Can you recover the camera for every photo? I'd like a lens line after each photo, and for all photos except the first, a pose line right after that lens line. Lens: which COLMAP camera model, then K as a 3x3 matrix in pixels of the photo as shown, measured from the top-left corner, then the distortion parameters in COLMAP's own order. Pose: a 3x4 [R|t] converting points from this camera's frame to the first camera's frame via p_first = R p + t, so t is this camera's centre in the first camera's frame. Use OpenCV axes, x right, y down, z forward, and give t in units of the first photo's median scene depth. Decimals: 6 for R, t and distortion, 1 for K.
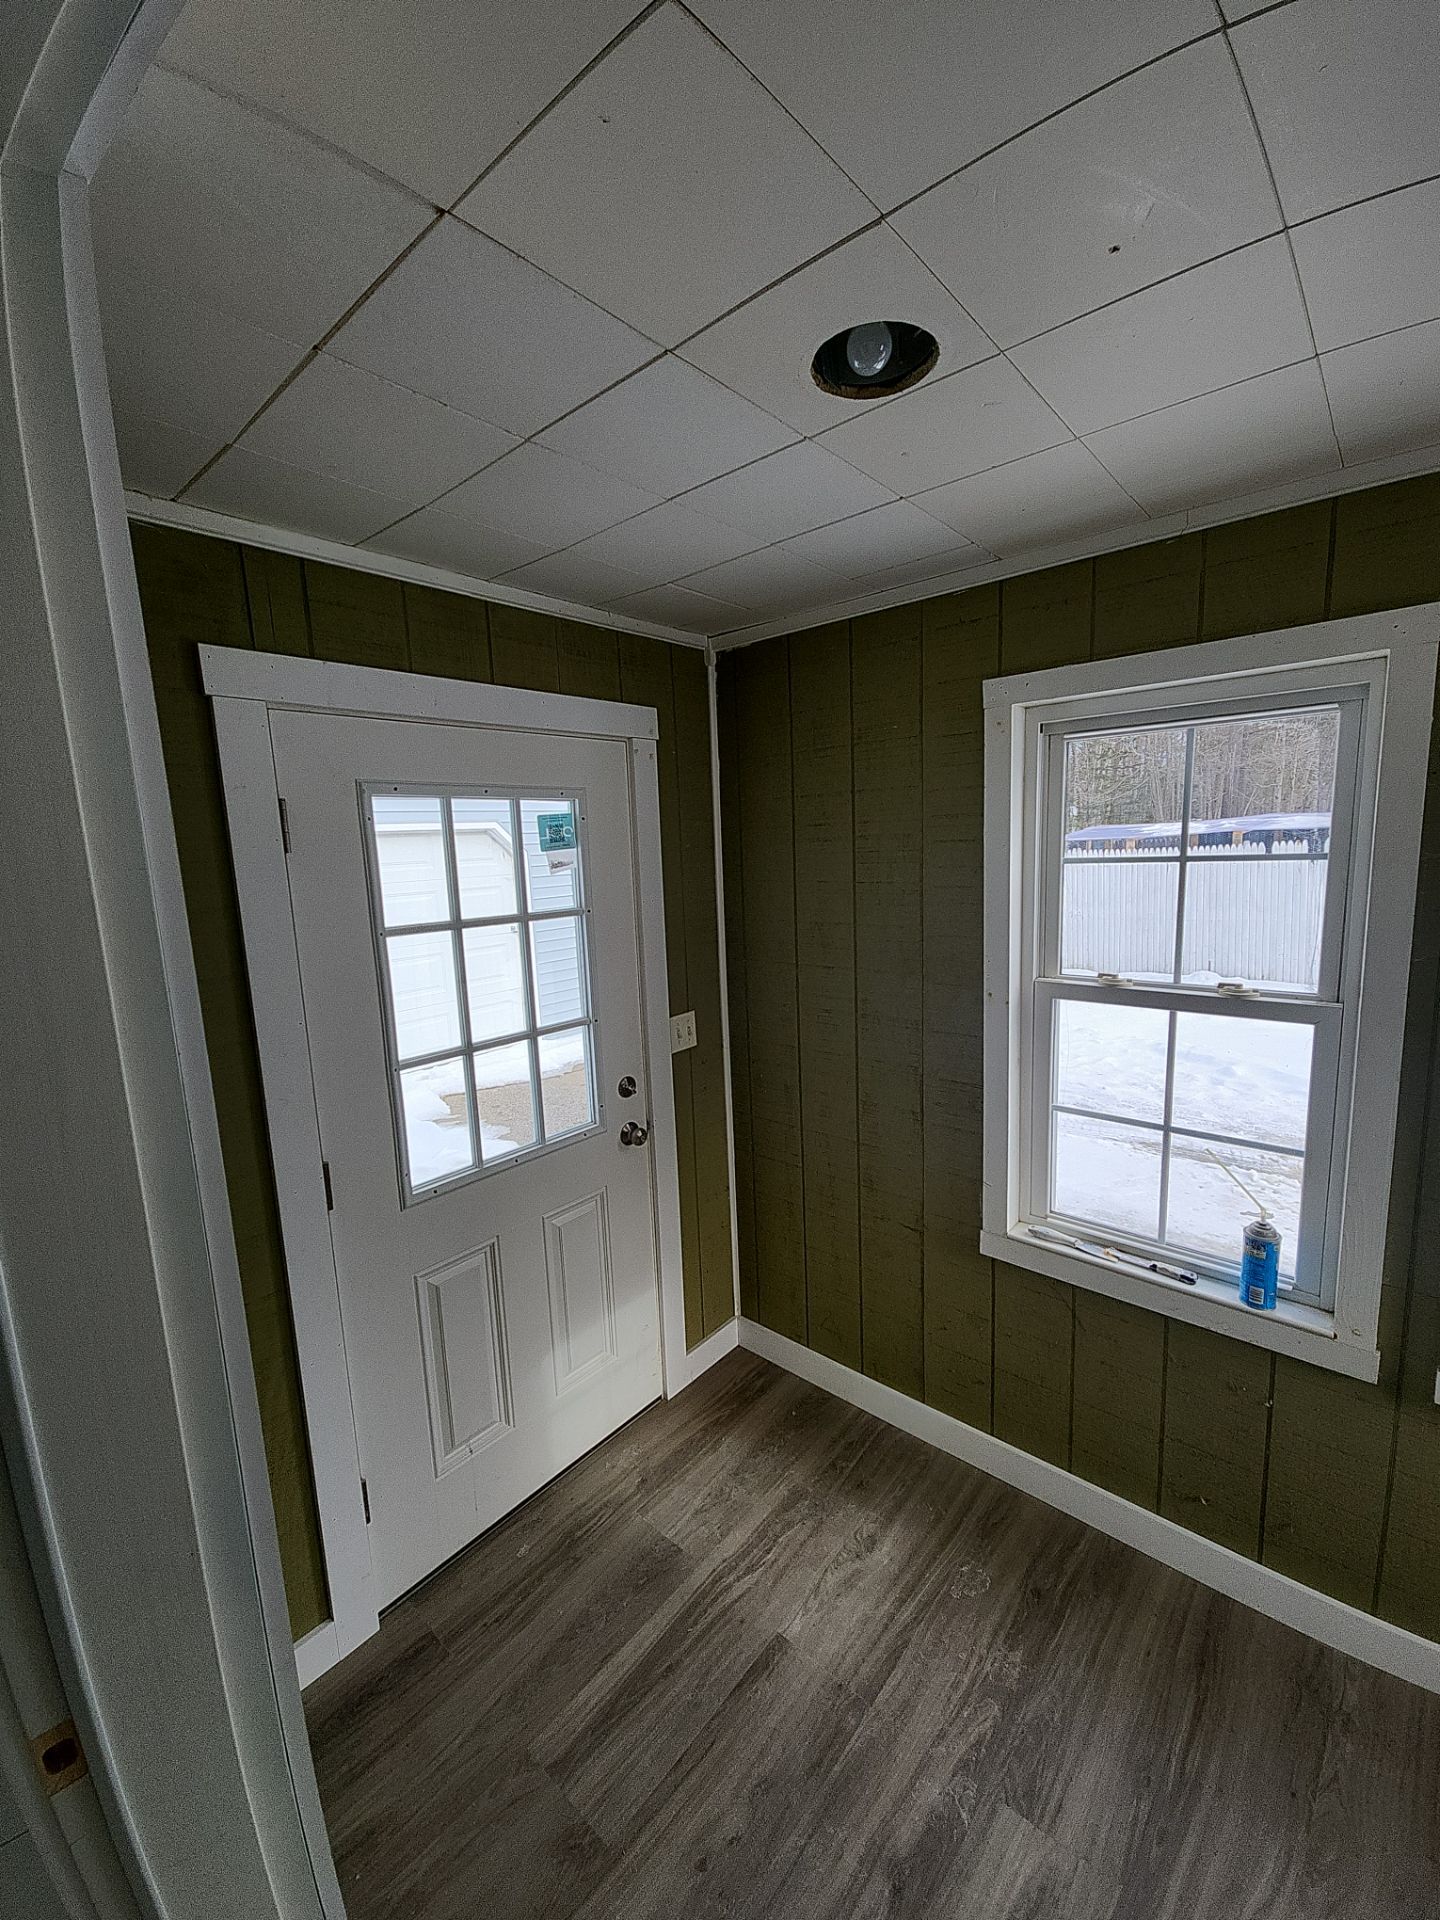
lens RADIAL K [[776.5, 0, 722.9], [0, 776.5, 958.4], [0, 0, 1]] dist [-0.001186, -0.000814]
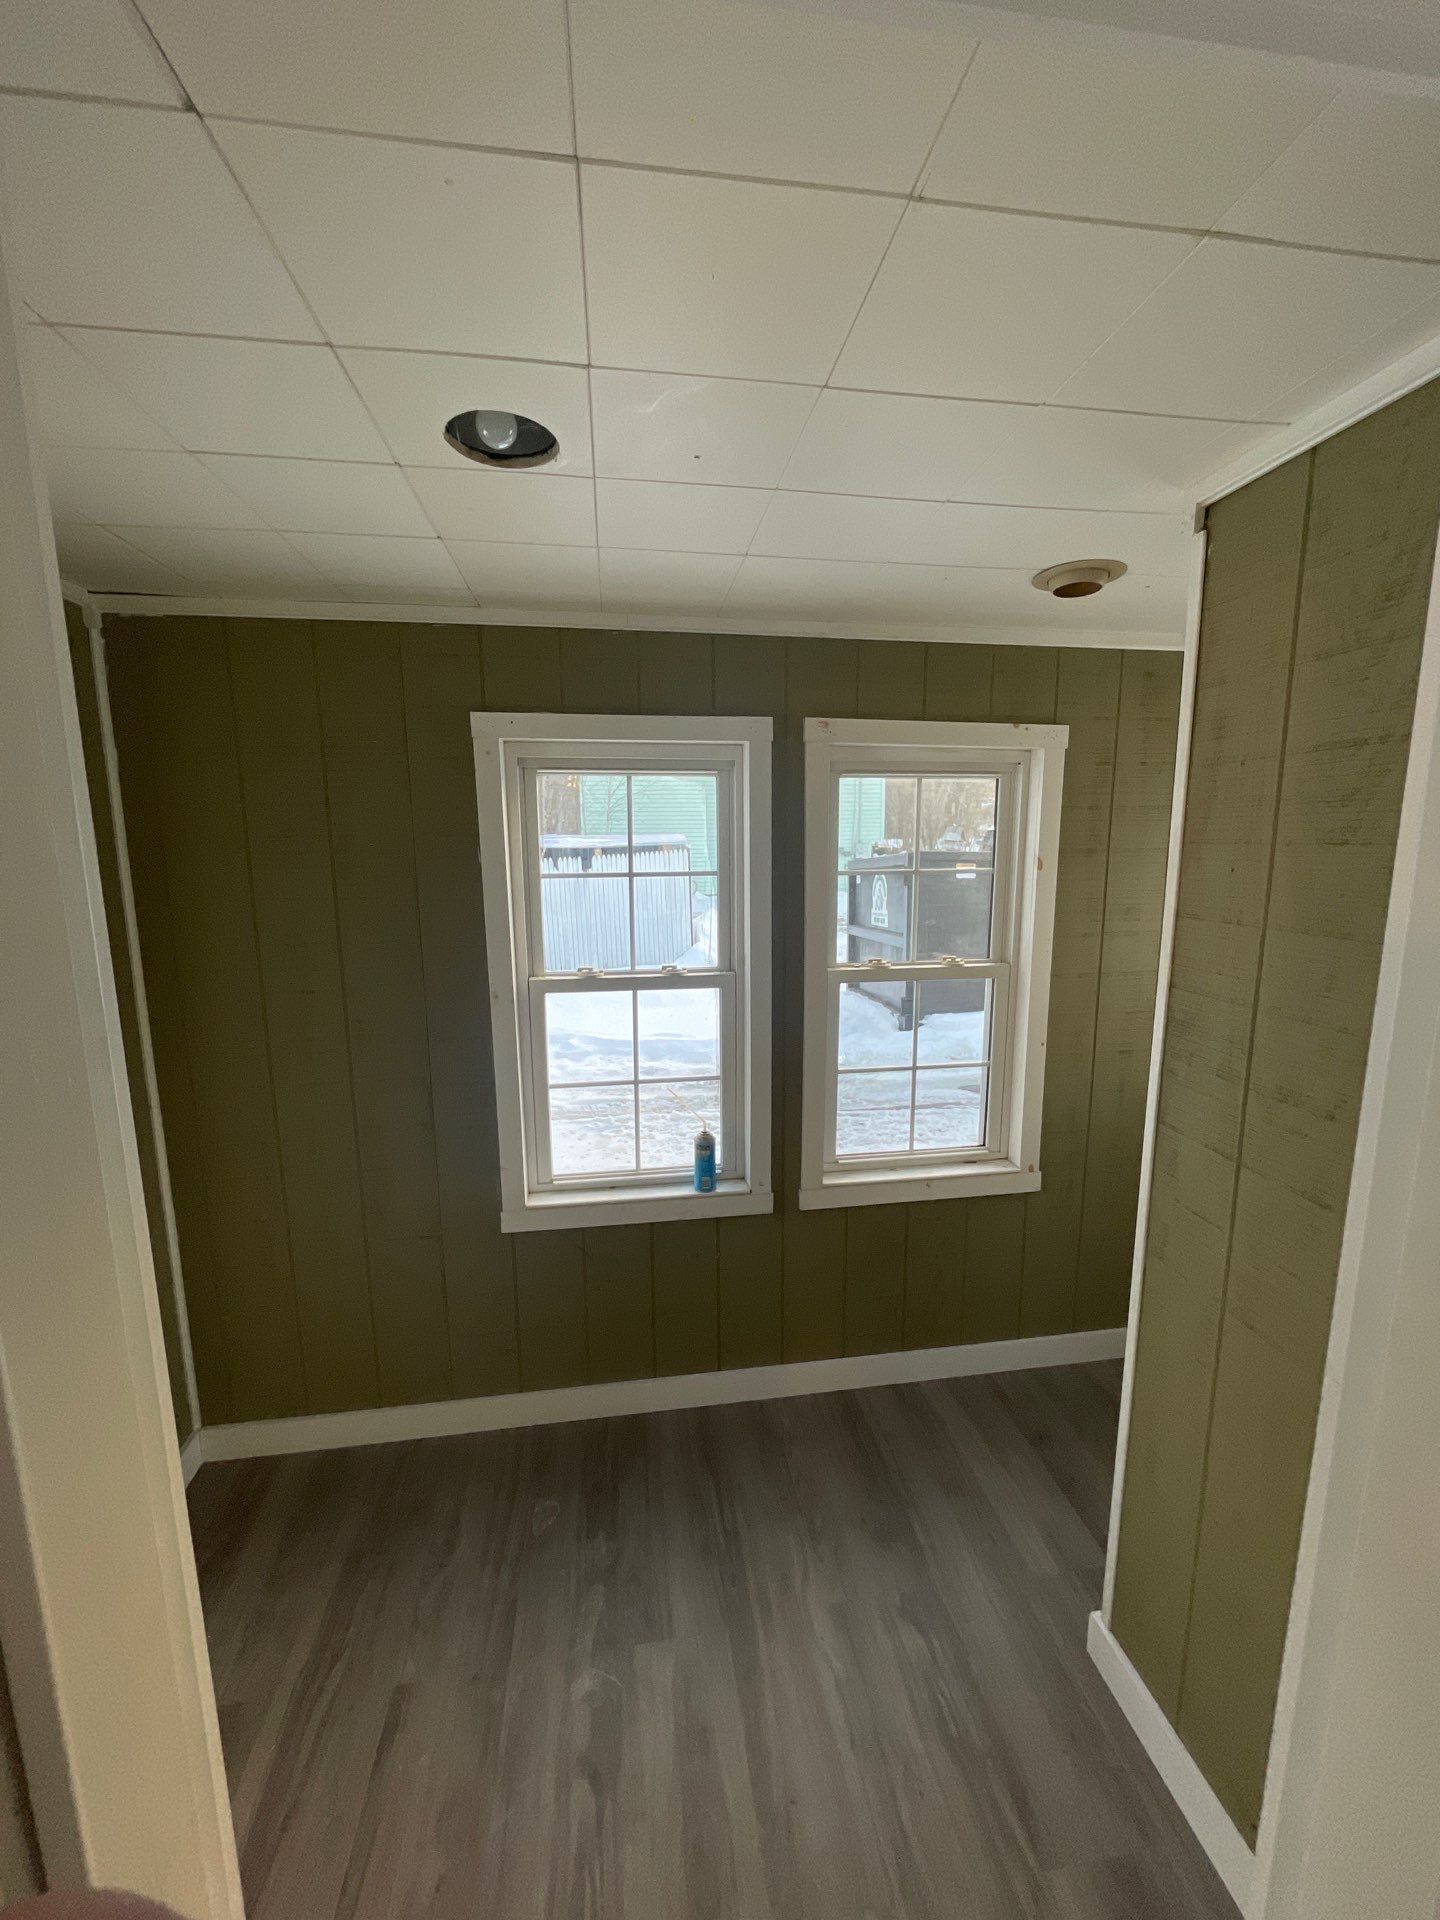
lens RADIAL K [[778.1, 0, 728.2], [0, 778.1, 964.8], [0, 0, 1]] dist [-0.001711, -0.000315]
pose [[0.648429, -0.090858, 0.755834, -0.300579], [0.094290, 0.994793, 0.038691, -0.011878], [-0.755413, 0.046179, 0.653620, 0.023249]]
